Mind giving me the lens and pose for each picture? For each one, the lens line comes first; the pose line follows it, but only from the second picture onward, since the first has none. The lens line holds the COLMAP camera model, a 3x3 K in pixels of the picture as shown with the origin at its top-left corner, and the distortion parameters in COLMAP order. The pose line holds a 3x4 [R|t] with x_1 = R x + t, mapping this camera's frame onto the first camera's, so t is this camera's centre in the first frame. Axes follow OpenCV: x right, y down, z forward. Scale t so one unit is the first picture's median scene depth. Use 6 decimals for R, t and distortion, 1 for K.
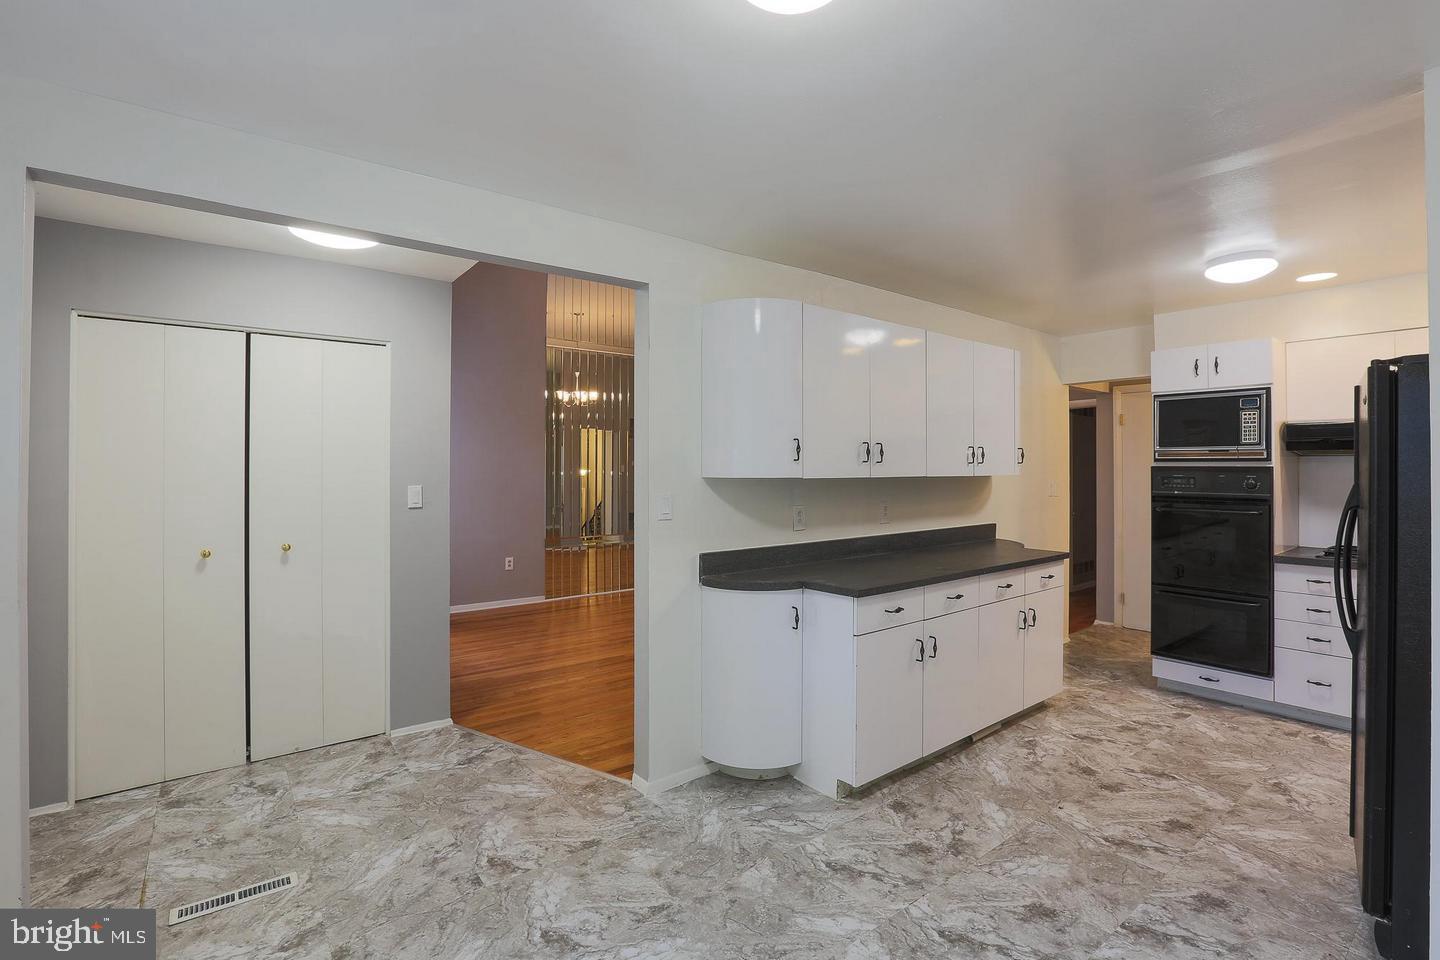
lens RADIAL K [[660.0, 0, 719.9], [0, 660.0, 465.2], [0, 0, 1]] dist [-0.049532, 0.016956]
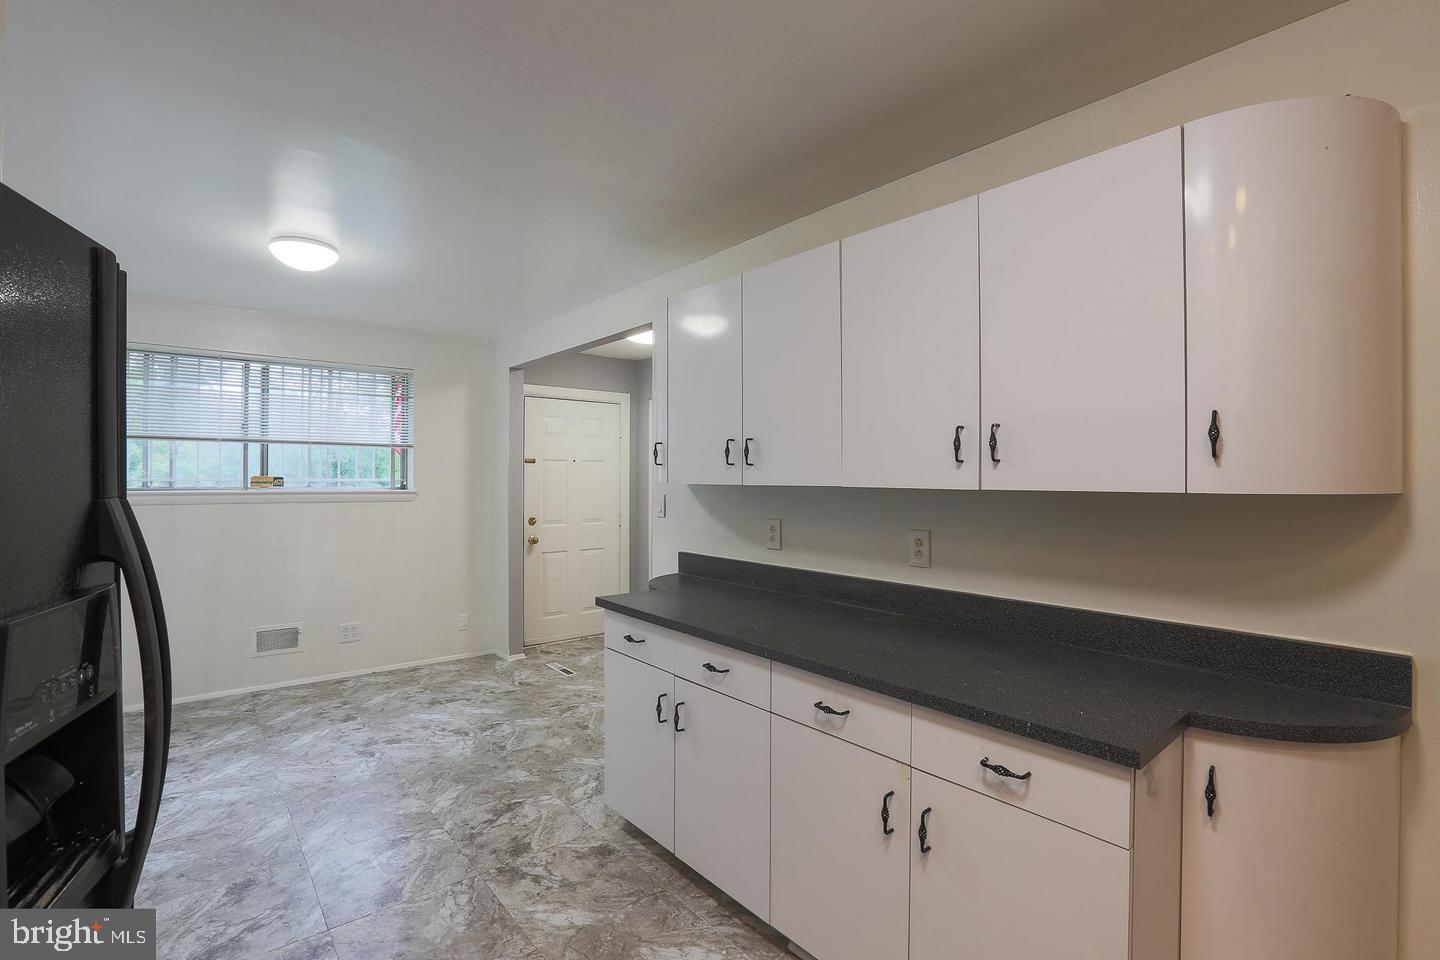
lens RADIAL K [[666.8, 0, 714.5], [0, 666.8, 477.5], [0, 0, 1]] dist [-0.049694, 0.022938]
pose [[0.026455, 0.001355, -0.999649, 1.073290], [-0.000328, 0.999999, 0.001347, 0.010027], [0.999650, 0.000292, 0.026455, 1.026699]]
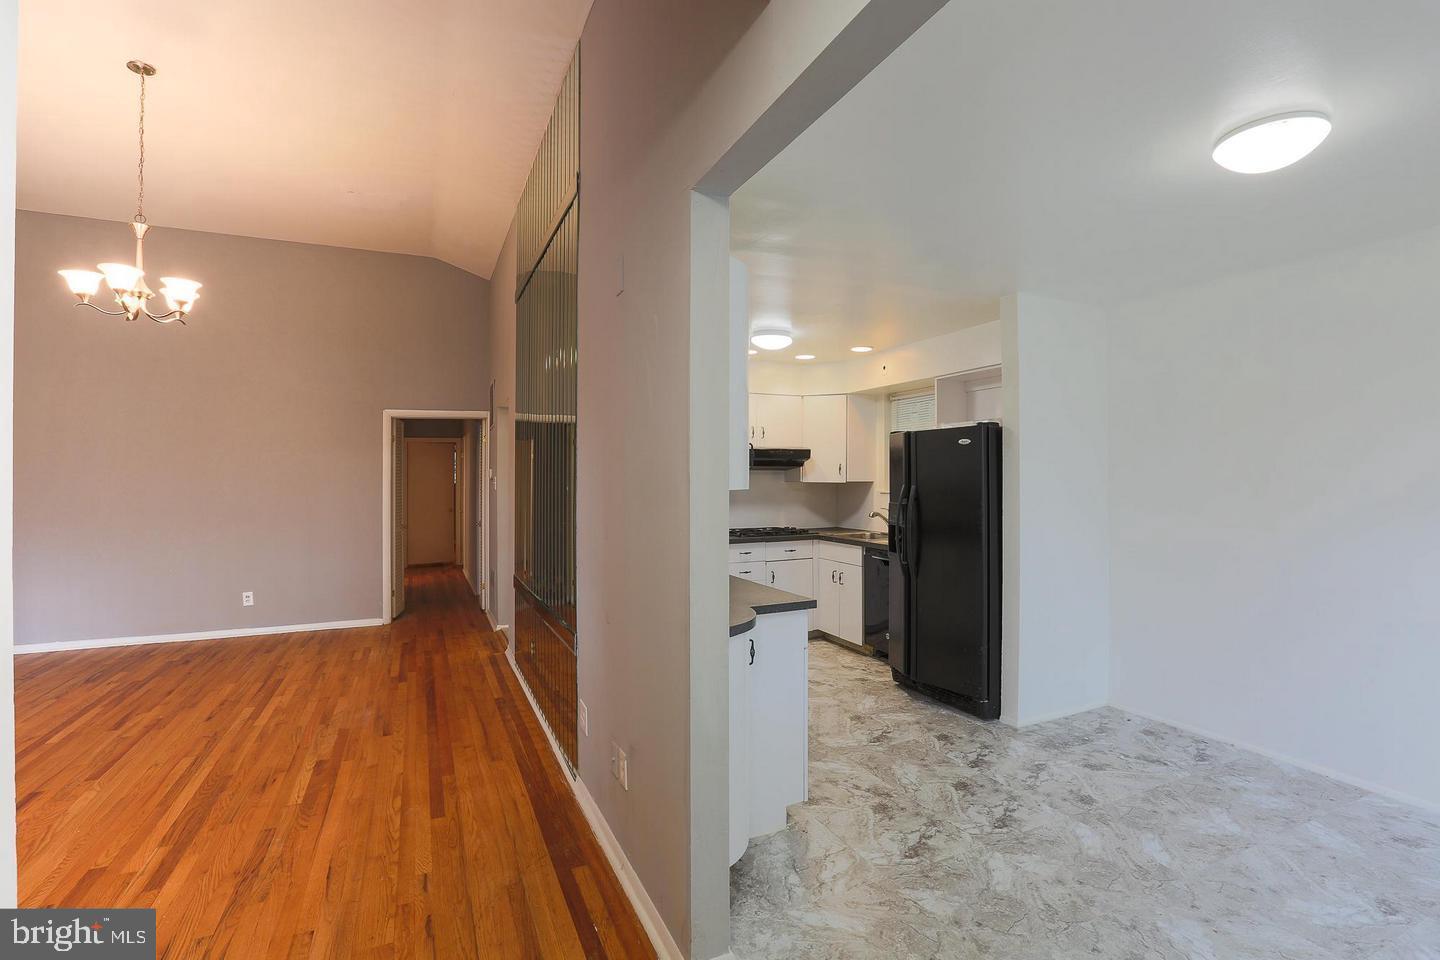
lens RADIAL K [[661.8, 0, 720.0], [0, 661.8, 480.0], [0, 0, 1]] dist [-0.051931, 0.017425]
pose [[0.233160, -0.002384, 0.972436, -0.707979], [-0.000244, 0.999997, 0.002510, 0.005970], [-0.972438, -0.000823, 0.233158, 0.811780]]
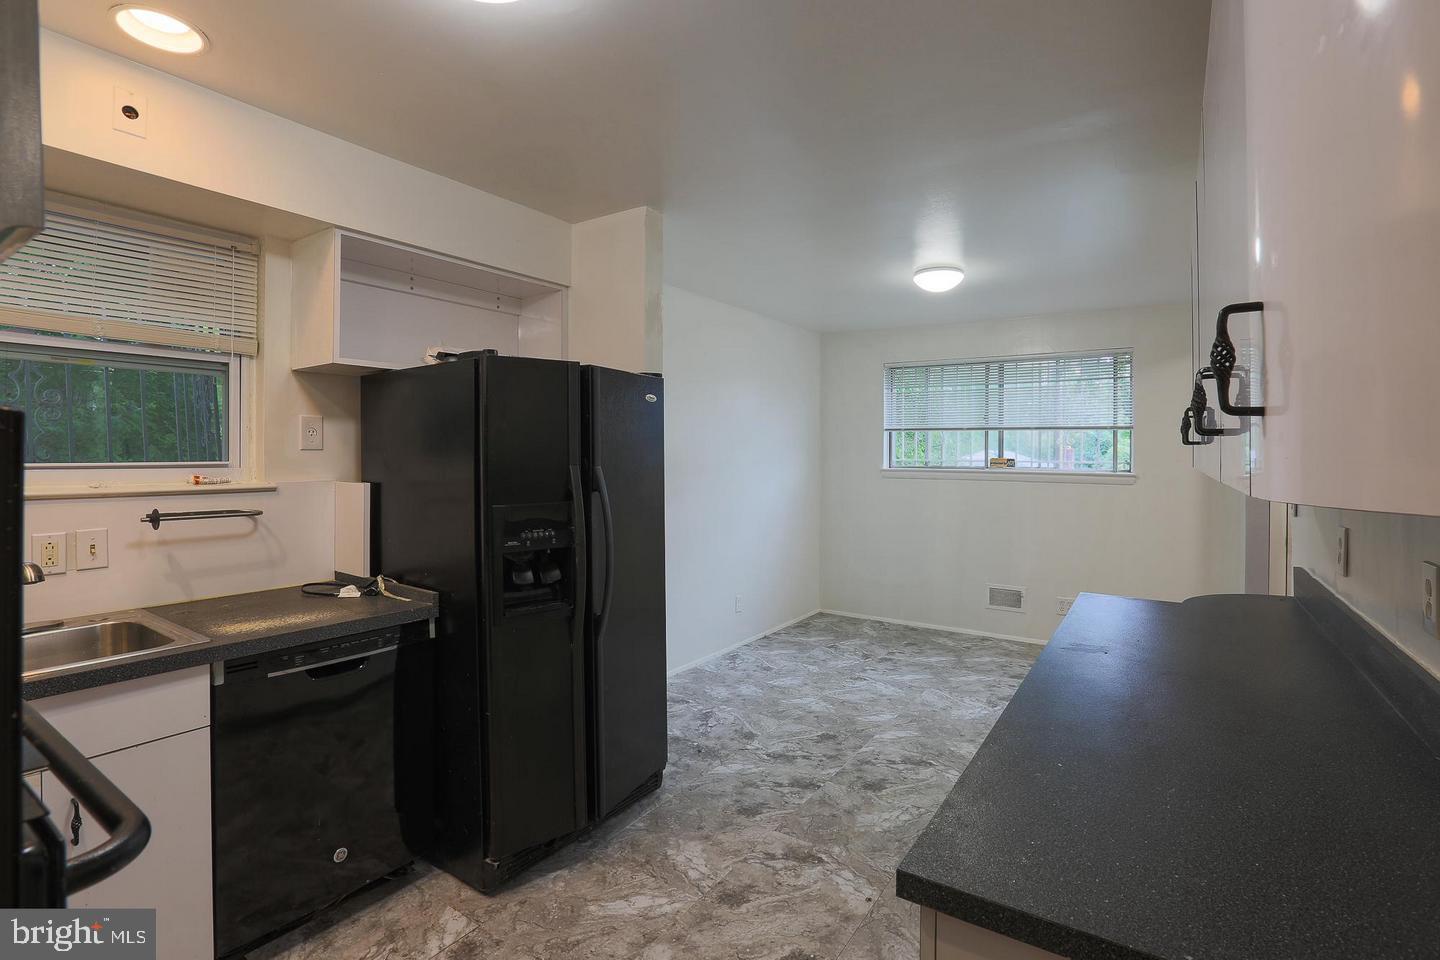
lens RADIAL K [[684.5, 0, 721.4], [0, 684.5, 454.4], [0, 0, 1]] dist [-0.065961, 0.045230]
pose [[-0.950728, -0.005765, -0.309974, 0.846599], [-0.005177, 0.999983, -0.002721, 0.008339], [0.309984, -0.000982, -0.950741, 1.526373]]
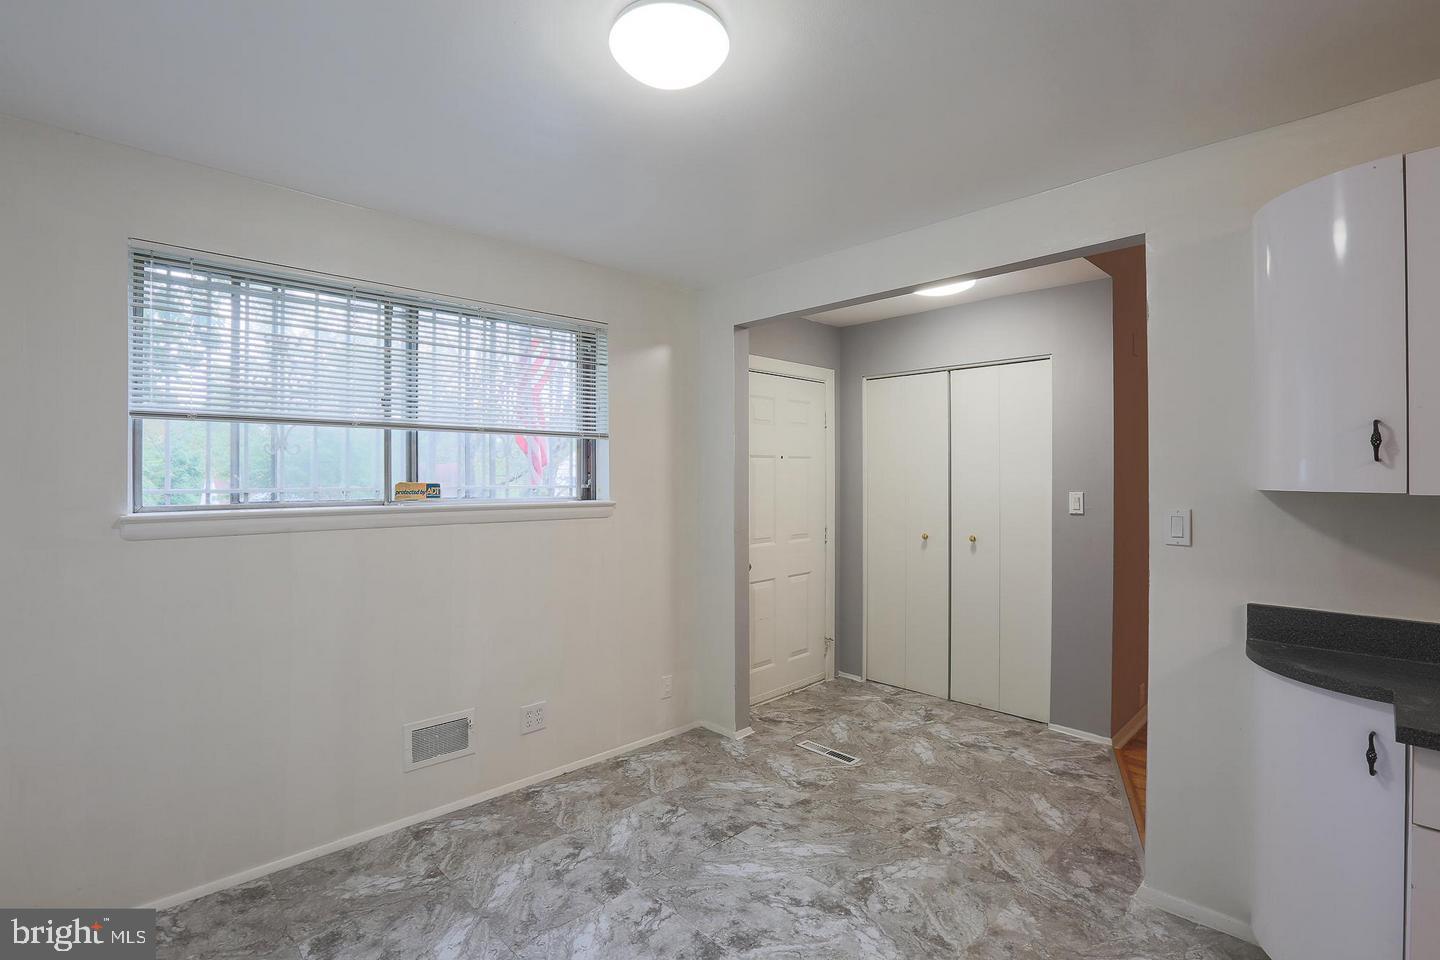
lens RADIAL K [[661.8, 0, 720.0], [0, 661.8, 480.0], [0, 0, 1]] dist [-0.051931, 0.017425]
pose [[0.102835, 0.007210, -0.994672, 0.556107], [0.005127, 0.999957, 0.007778, 0.001615], [0.994685, -0.005900, 0.102794, 0.406114]]
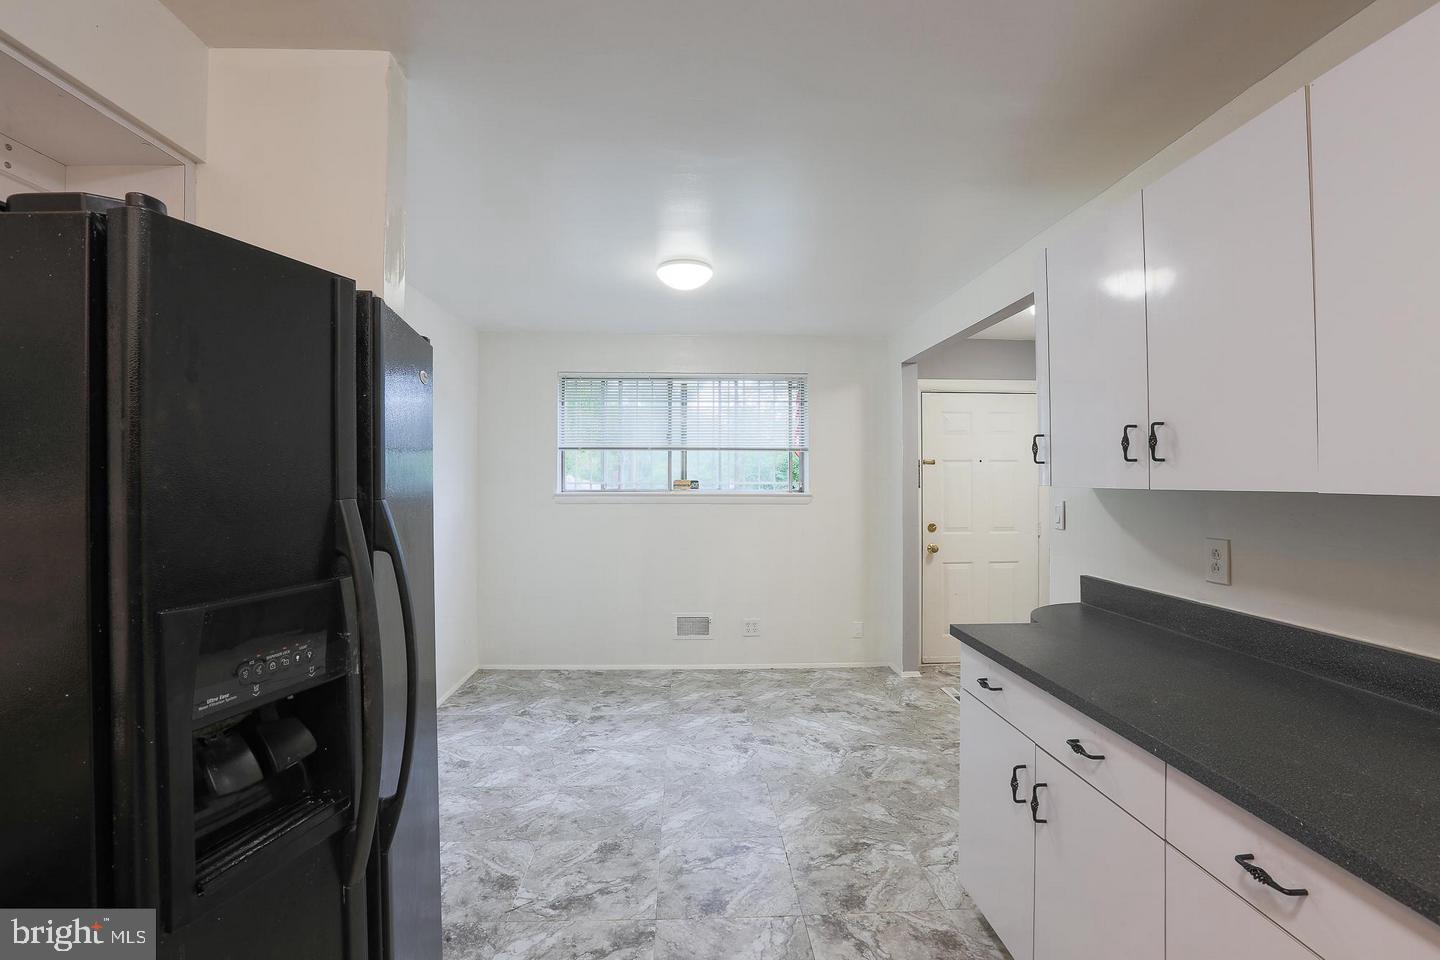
lens RADIAL K [[676.8, 0, 710.0], [0, 676.8, 469.6], [0, 0, 1]] dist [-0.056754, 0.026167]
pose [[-0.583534, -0.010050, -0.812026, 0.937476], [0.004128, 0.999874, -0.015342, 0.010431], [0.812078, -0.012305, -0.583419, 1.109737]]
